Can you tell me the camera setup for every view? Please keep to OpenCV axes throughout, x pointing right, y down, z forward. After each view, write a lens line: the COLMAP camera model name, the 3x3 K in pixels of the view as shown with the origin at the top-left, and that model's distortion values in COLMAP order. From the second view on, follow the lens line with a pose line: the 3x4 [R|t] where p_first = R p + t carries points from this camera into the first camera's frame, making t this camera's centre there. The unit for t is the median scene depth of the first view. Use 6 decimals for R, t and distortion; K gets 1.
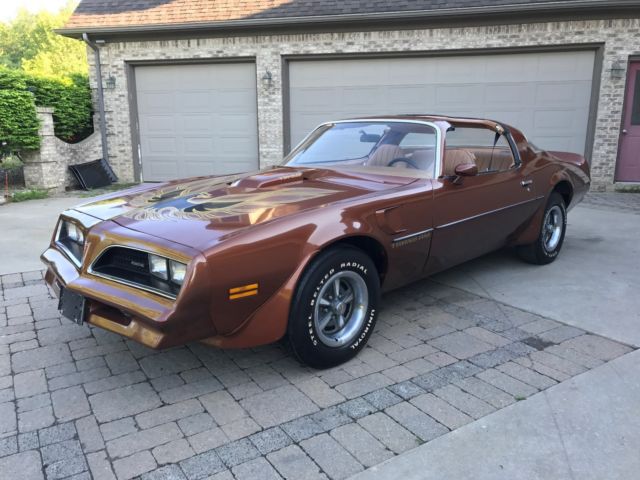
lens RADIAL K [[527.9, 0, 314.1], [0, 527.9, 237.9], [0, 0, 1]] dist [0.030993, -0.033453]
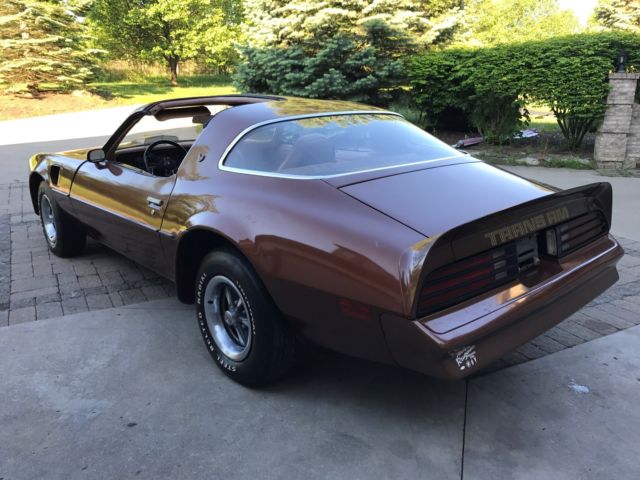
lens RADIAL K [[527.9, 0, 317.1], [0, 527.9, 240.1], [0, 0, 1]] dist [0.030993, -0.033453]
pose [[-0.041860, 0.289813, -0.956167, 0.499569], [-0.213366, 0.932336, 0.291931, -0.141989], [0.976075, 0.216233, 0.022809, 0.567515]]
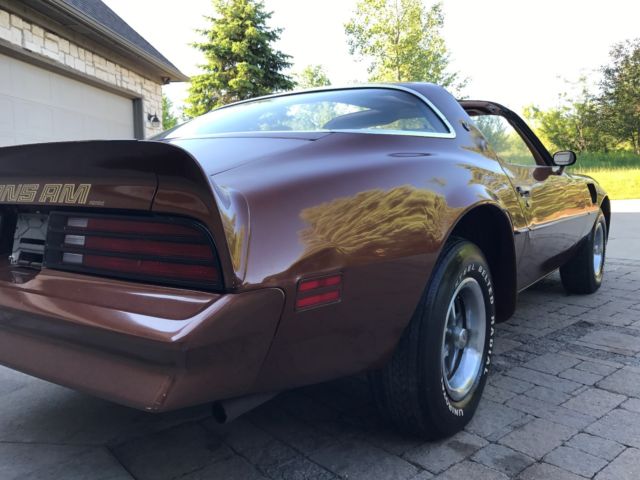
lens RADIAL K [[527.9, 0, 317.2], [0, 527.9, 244.3], [0, 0, 1]] dist [0.030993, -0.033453]
pose [[-0.984504, 0.042682, -0.170087, 0.192533], [-0.015731, 0.944521, 0.328074, -0.138227], [0.174653, 0.325666, -0.929214, 0.844409]]
